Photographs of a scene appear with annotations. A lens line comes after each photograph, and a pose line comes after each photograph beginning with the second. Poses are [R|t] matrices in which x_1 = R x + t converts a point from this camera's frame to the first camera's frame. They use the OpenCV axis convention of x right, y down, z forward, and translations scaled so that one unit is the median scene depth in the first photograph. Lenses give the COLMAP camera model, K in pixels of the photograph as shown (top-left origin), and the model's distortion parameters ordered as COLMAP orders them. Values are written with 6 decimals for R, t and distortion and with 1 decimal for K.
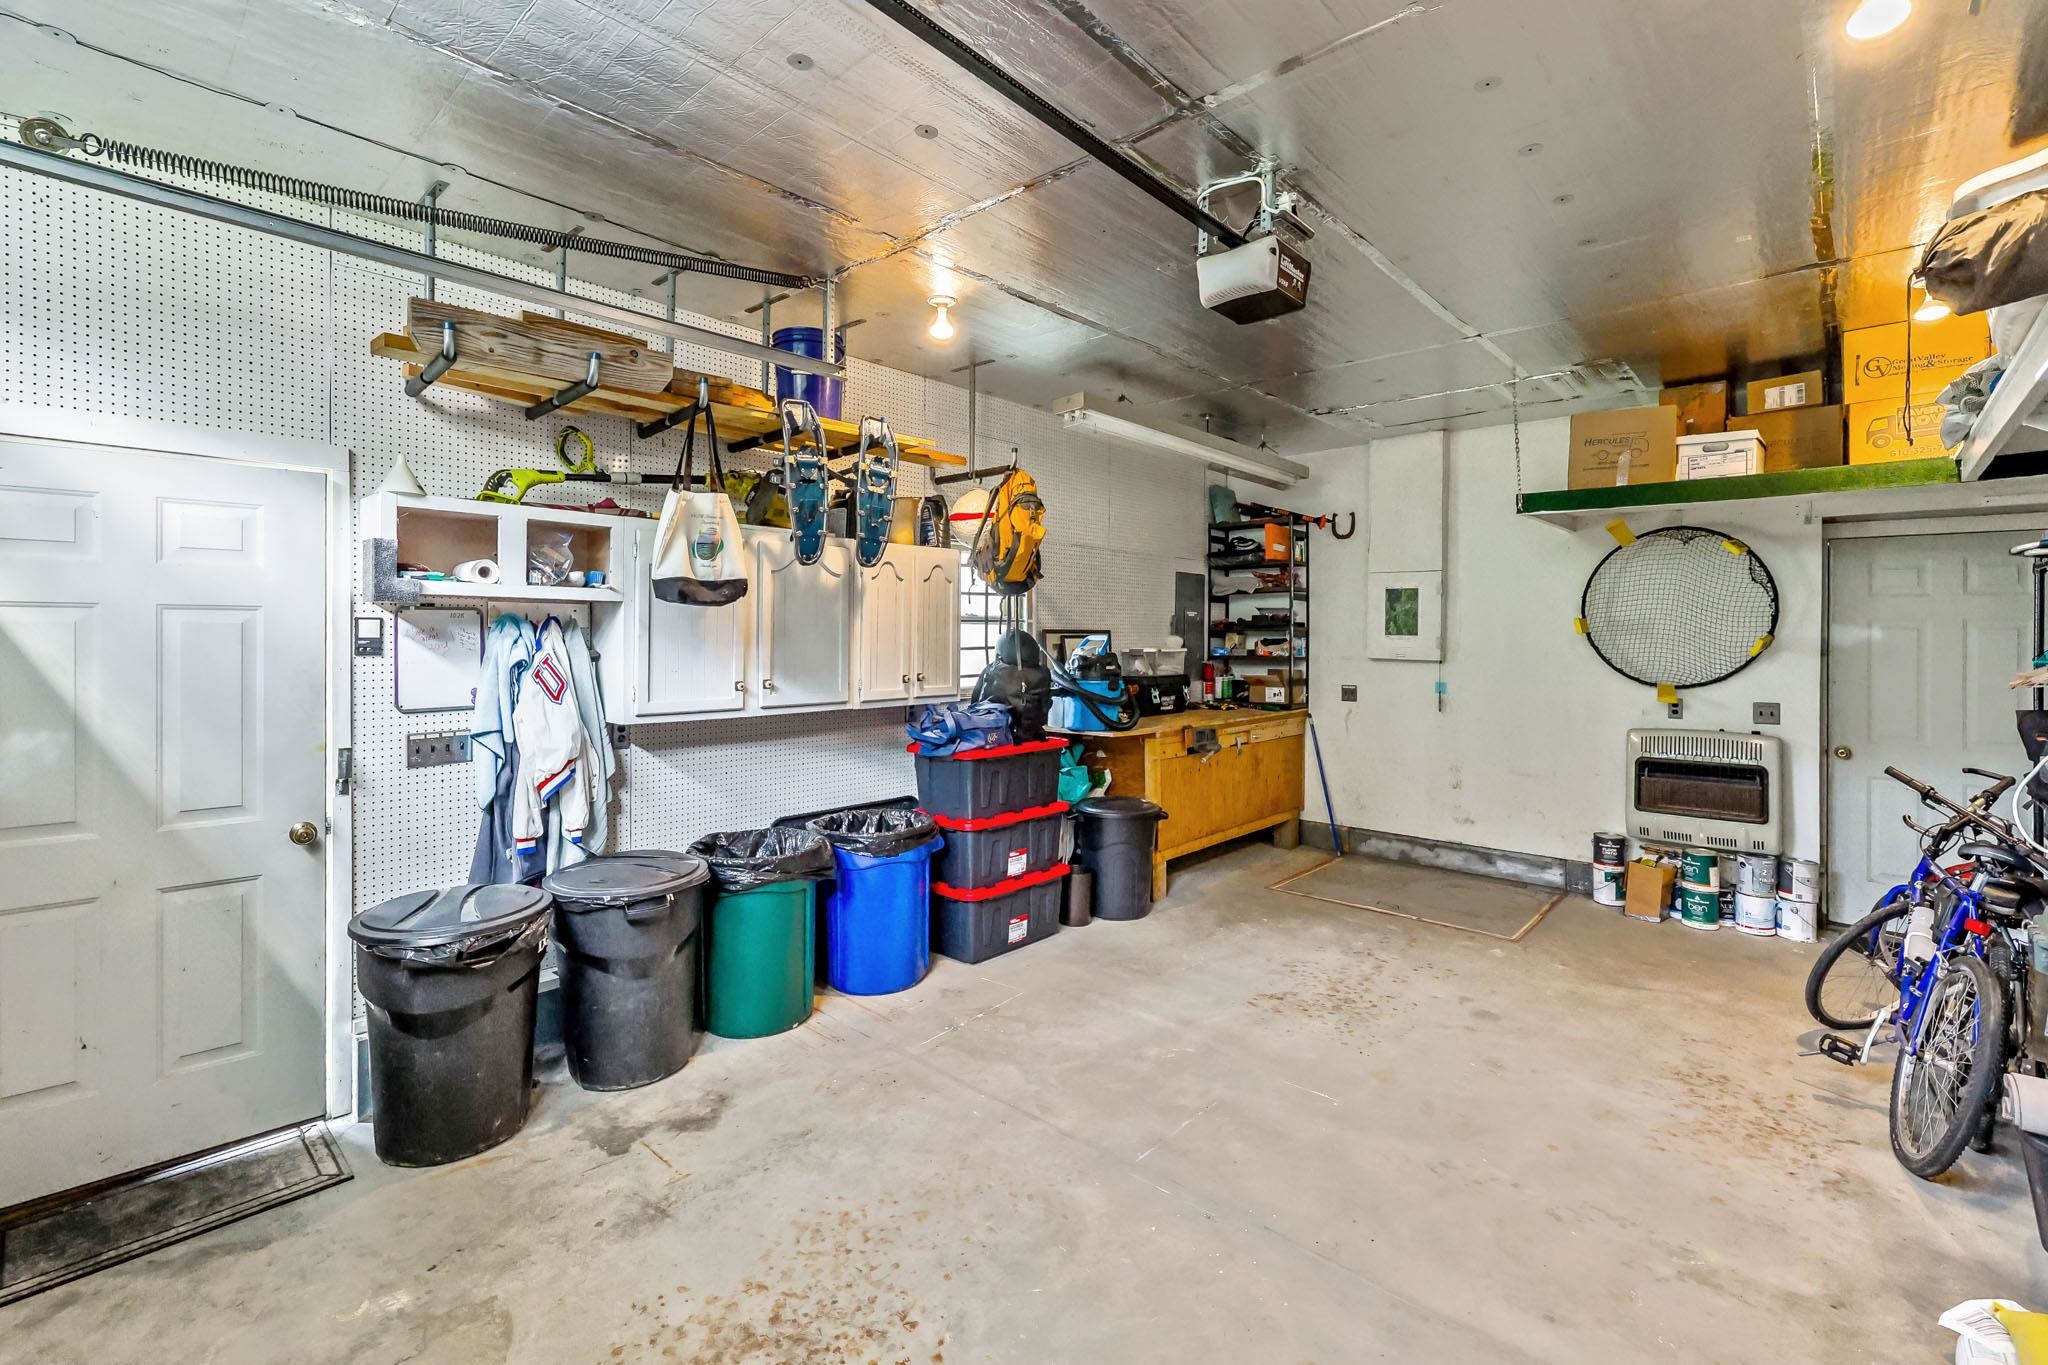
lens RADIAL K [[911.9, 0, 1017.7], [0, 911.9, 636.2], [0, 0, 1]] dist [0.005587, 0.000342]
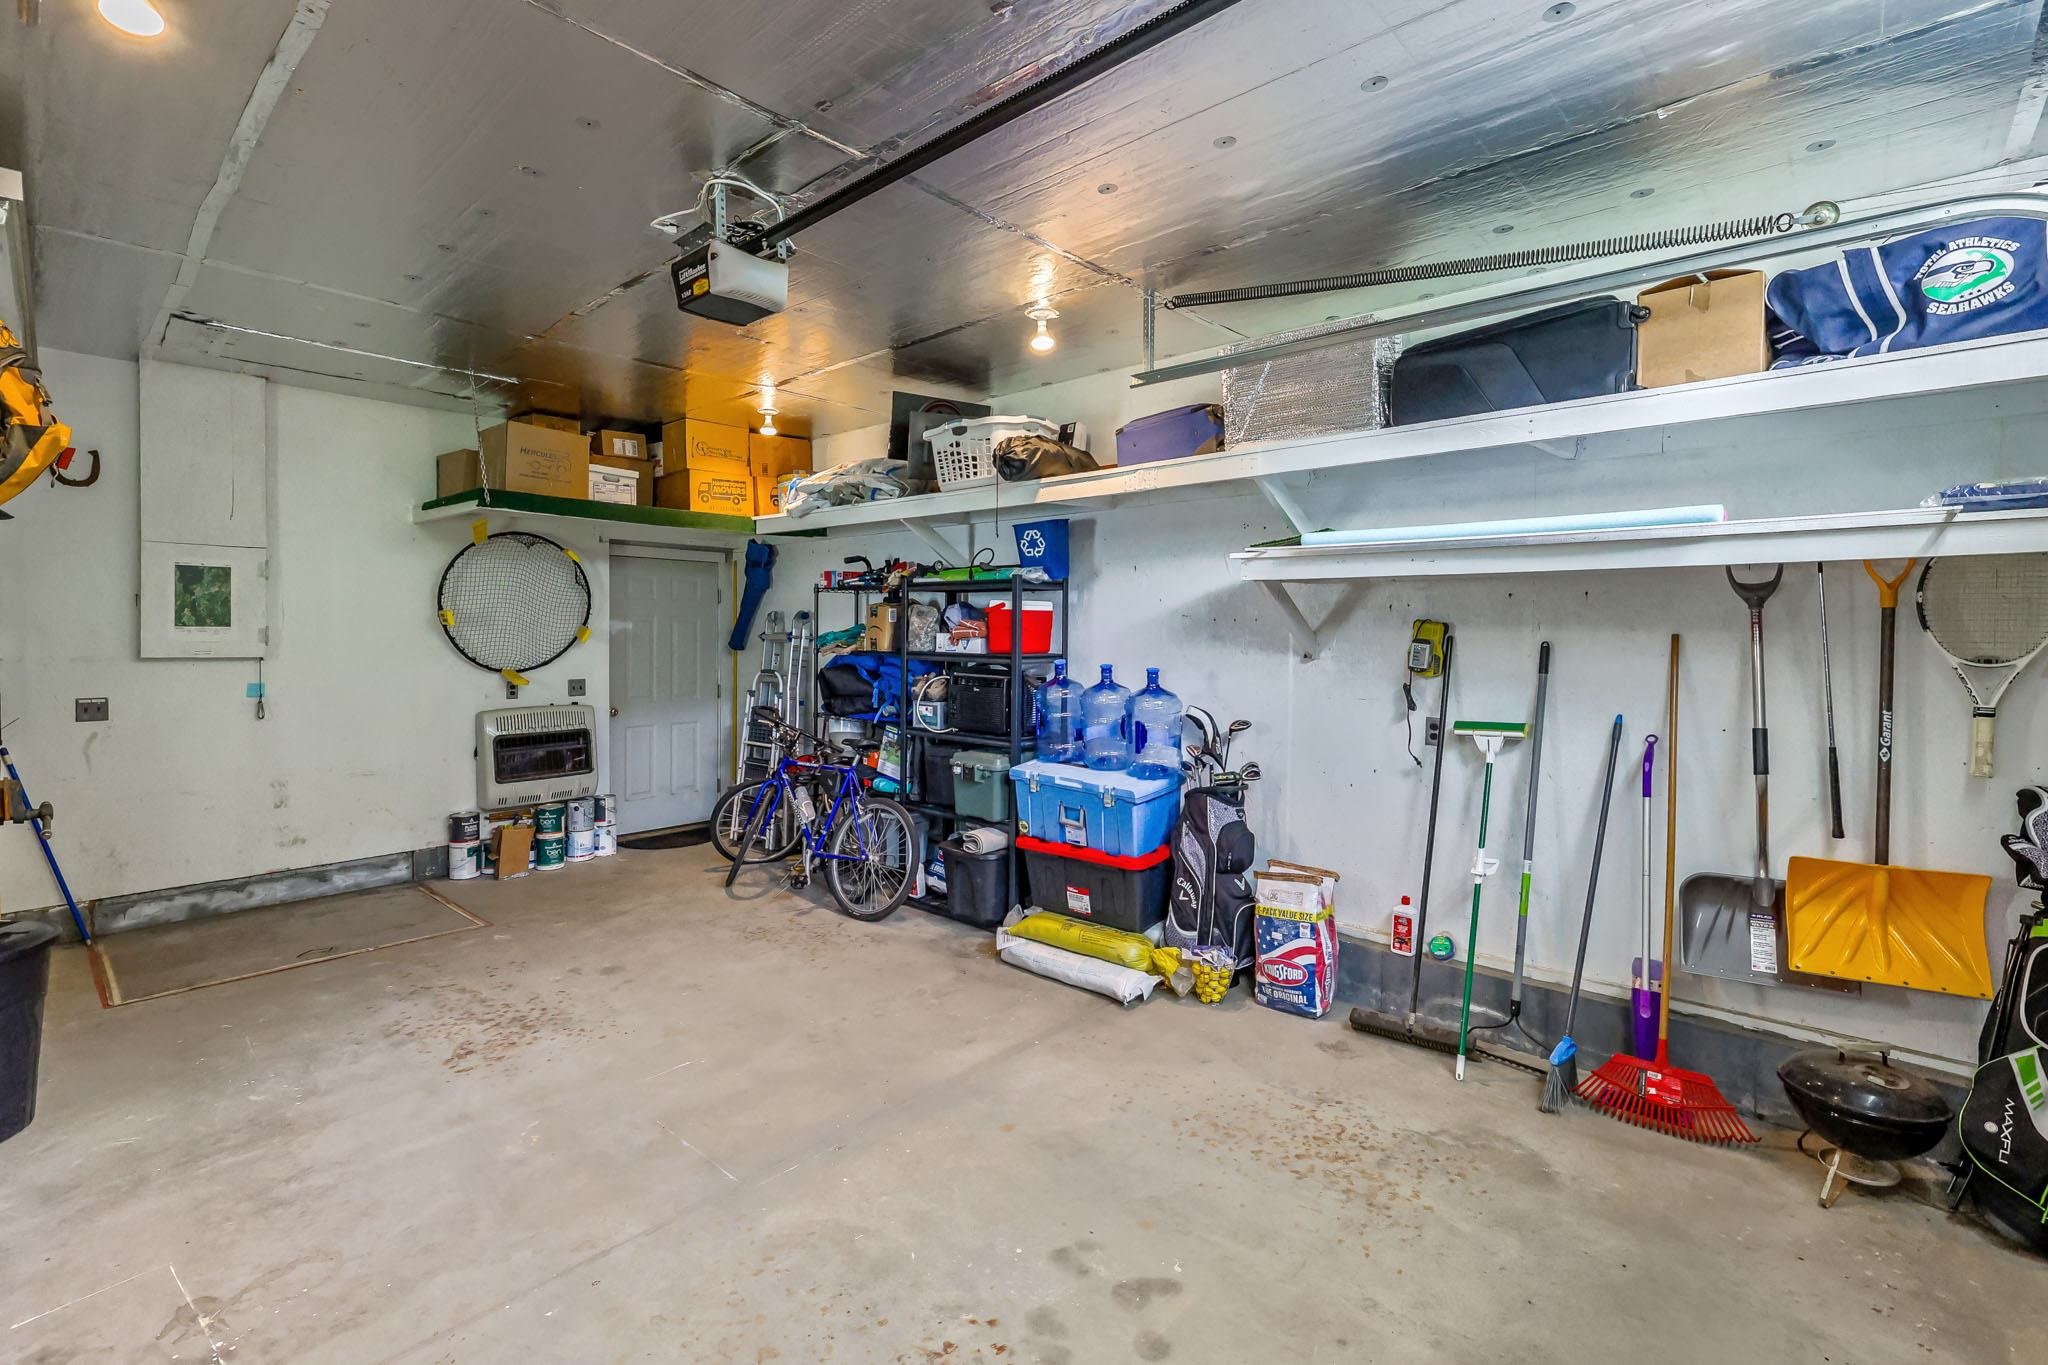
lens RADIAL K [[911.9, 0, 1010.4], [0, 911.9, 636.8], [0, 0, 1]] dist [0.005587, 0.000342]
pose [[0.002692, -0.013332, 0.999908, -0.488000], [0.000498, 0.999911, 0.013330, -0.003300], [-0.999996, 0.000462, 0.002699, 0.425636]]
